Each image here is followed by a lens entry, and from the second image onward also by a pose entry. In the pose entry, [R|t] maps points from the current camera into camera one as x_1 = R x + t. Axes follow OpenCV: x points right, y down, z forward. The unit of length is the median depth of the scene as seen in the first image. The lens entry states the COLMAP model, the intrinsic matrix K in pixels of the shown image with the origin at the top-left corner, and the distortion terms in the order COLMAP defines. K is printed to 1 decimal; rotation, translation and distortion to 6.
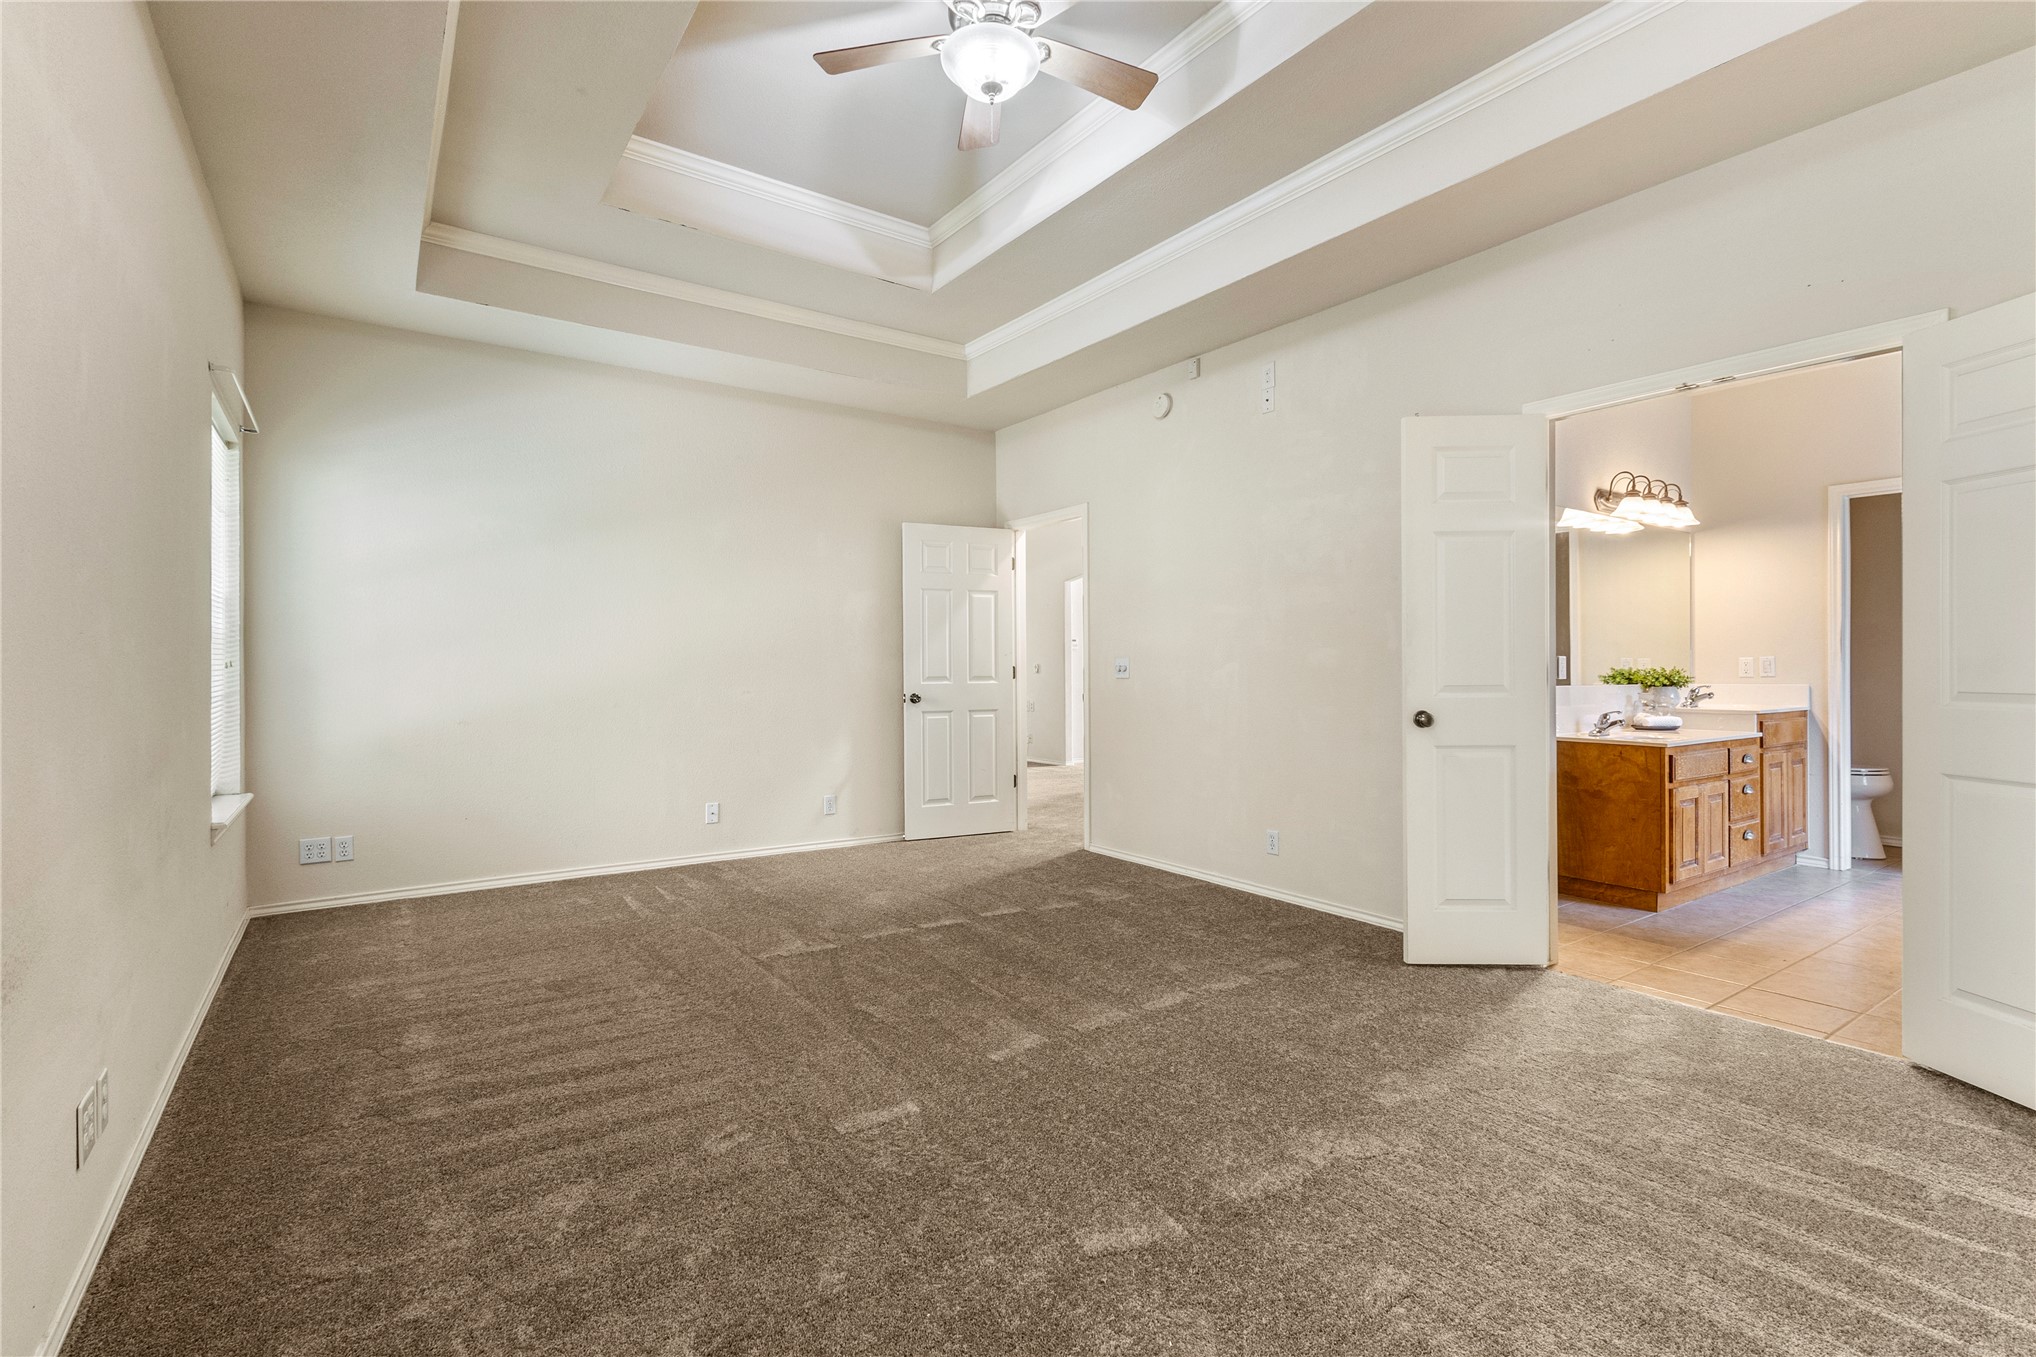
lens RADIAL K [[934.7, 0, 1007.2], [0, 934.7, 670.2], [0, 0, 1]] dist [0.002918, 0.000746]
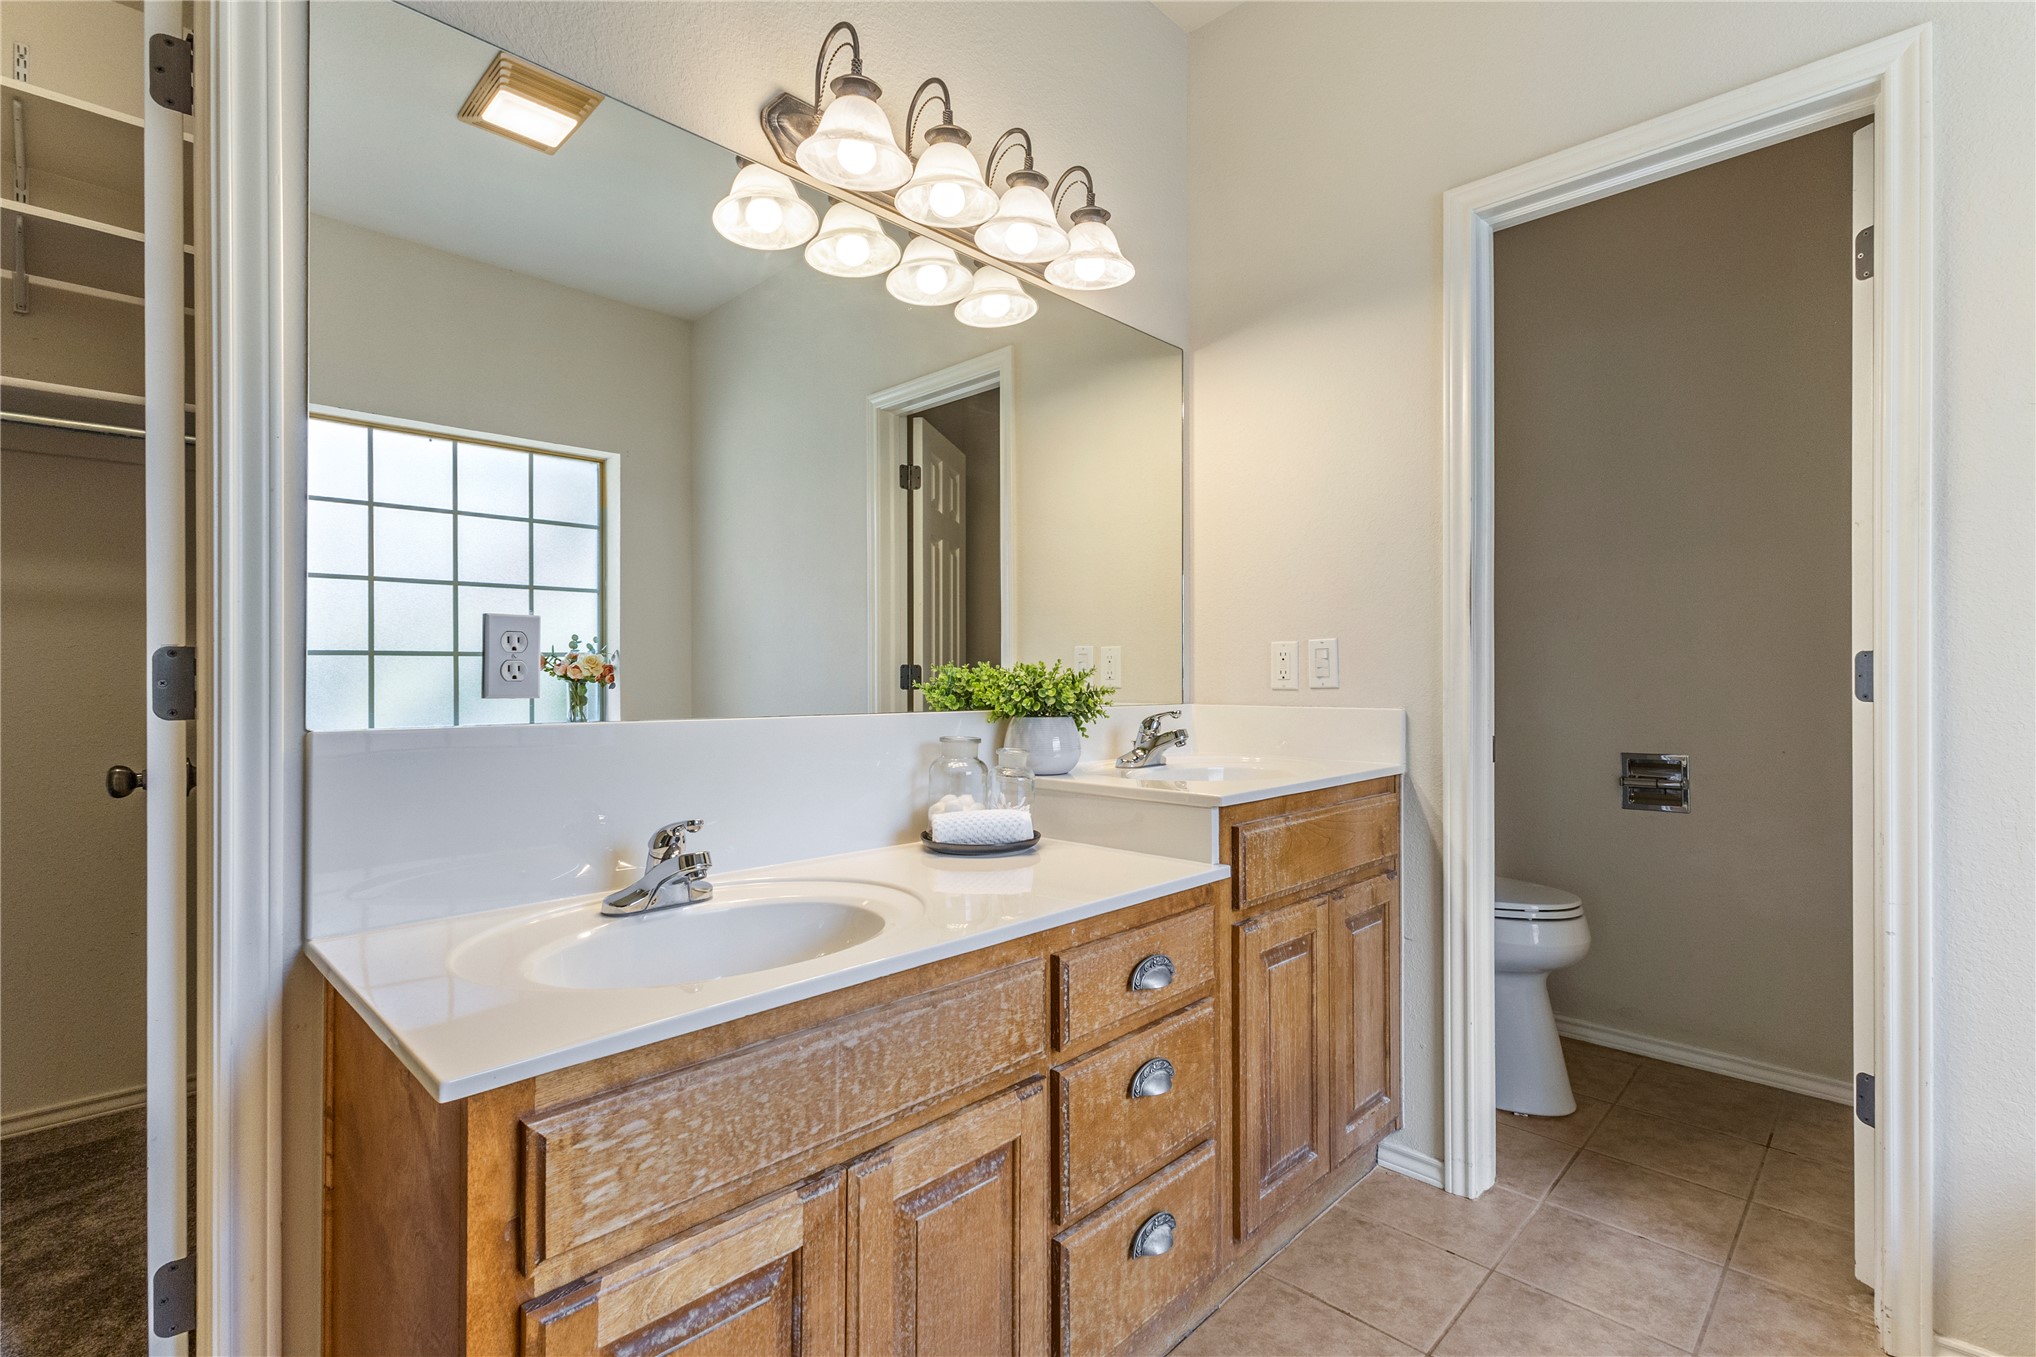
lens RADIAL K [[934.7, 0, 1027.3], [0, 934.7, 677.4], [0, 0, 1]] dist [0.002918, 0.000746]
pose [[0.980040, -0.000001, 0.198798, 0.631989], [-0.000284, 0.999999, 0.001406, 0.001824], [-0.198798, -0.001435, 0.980039, 0.657289]]
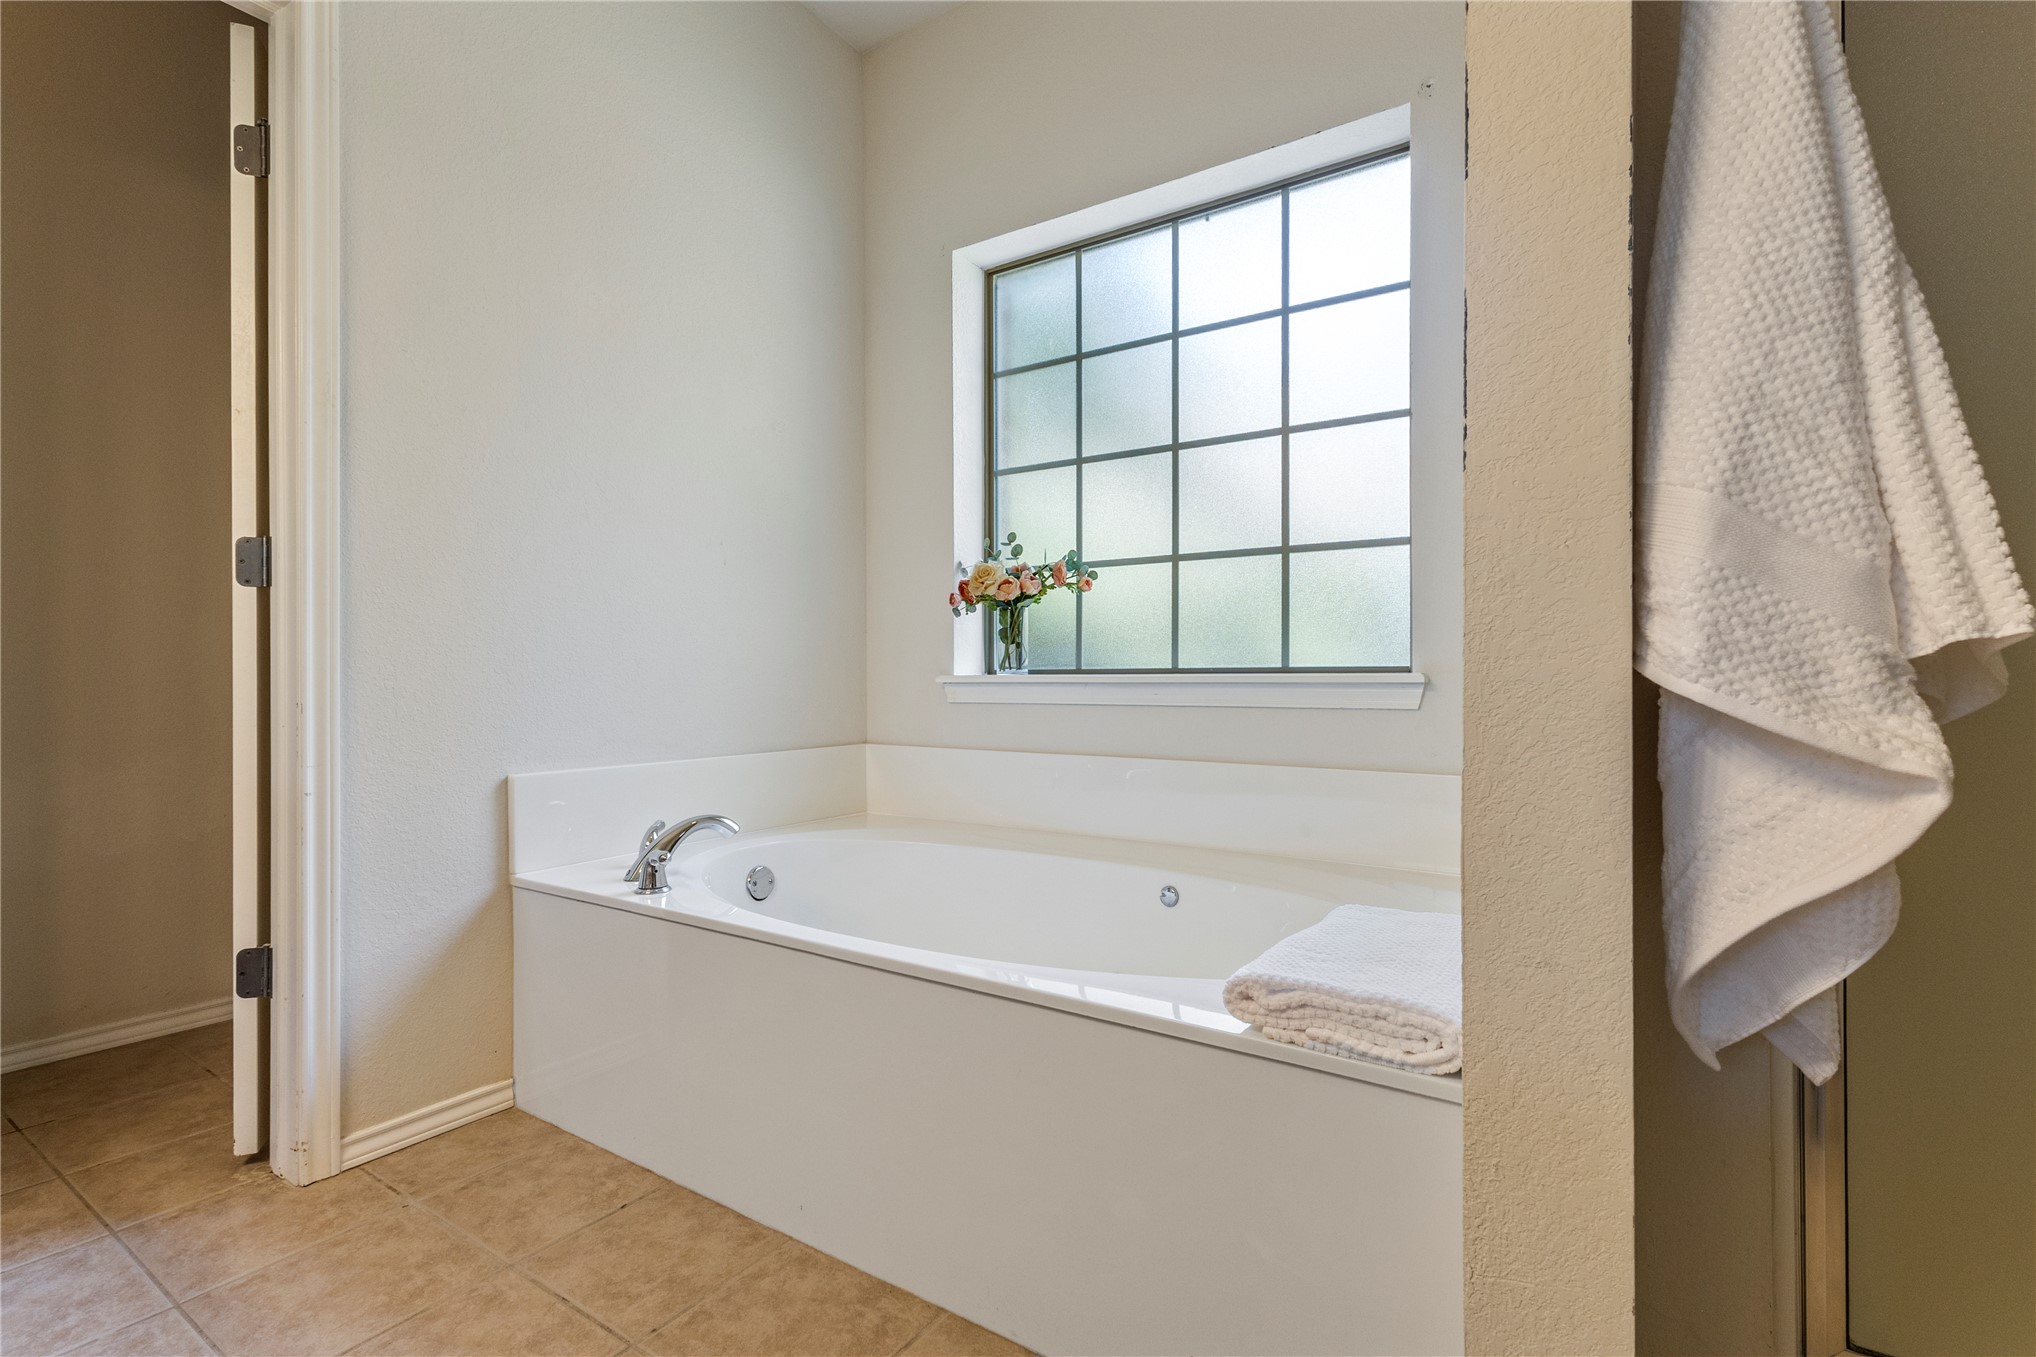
lens RADIAL K [[934.7, 0, 1017.6], [0, 934.7, 680.6], [0, 0, 1]] dist [0.002918, 0.000746]
pose [[-0.369970, -0.000183, 0.929044, 0.572983], [-0.000616, 1.000000, -0.000049, 0.042032], [-0.929044, -0.000591, -0.369970, 0.781344]]
